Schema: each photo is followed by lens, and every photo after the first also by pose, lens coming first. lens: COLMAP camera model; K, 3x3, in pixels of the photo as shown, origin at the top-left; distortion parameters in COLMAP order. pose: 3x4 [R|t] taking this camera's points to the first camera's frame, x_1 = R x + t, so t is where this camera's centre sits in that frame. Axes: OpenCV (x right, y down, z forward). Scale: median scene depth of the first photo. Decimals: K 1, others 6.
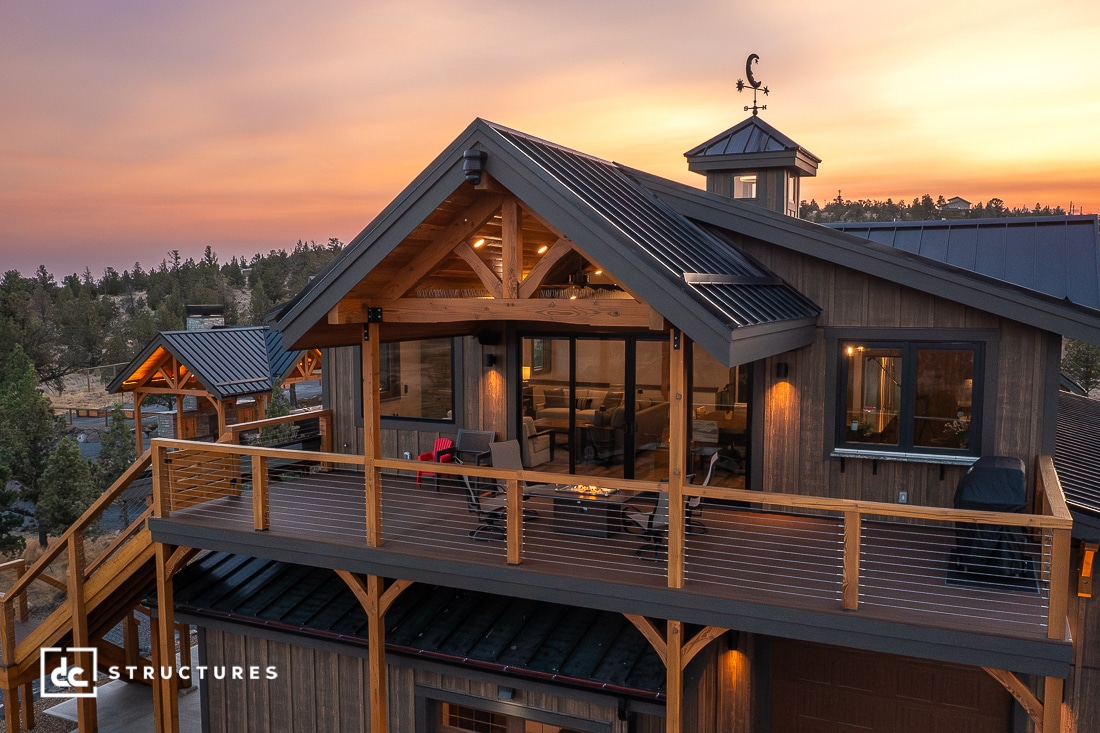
lens RADIAL K [[940.9, 0, 564.6], [0, 940.9, 391.0], [0, 0, 1]] dist [-0.008766, 0.008940]
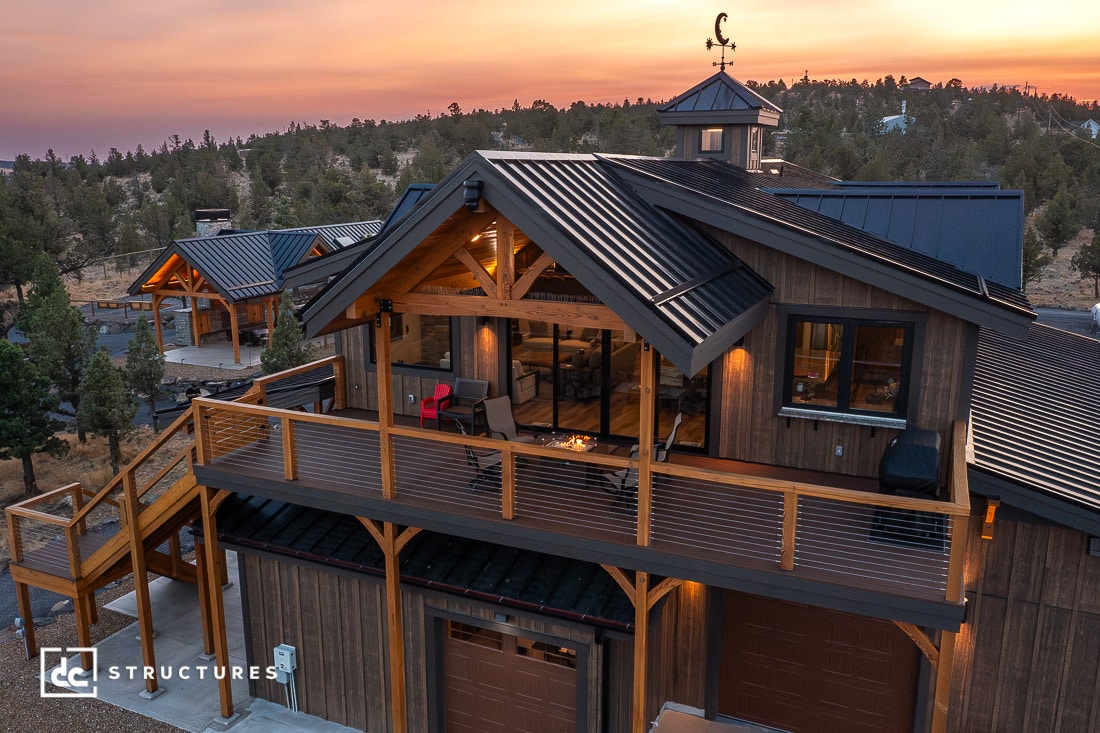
lens RADIAL K [[873.2, 0, 546.6], [0, 873.2, 363.4], [0, 0, 1]] dist [-0.006834, 0.003115]
pose [[0.999995, -0.001585, 0.002745, -0.006695], [0.001253, 0.993142, 0.116907, -0.118483], [-0.002912, -0.116903, 0.993139, -0.063035]]
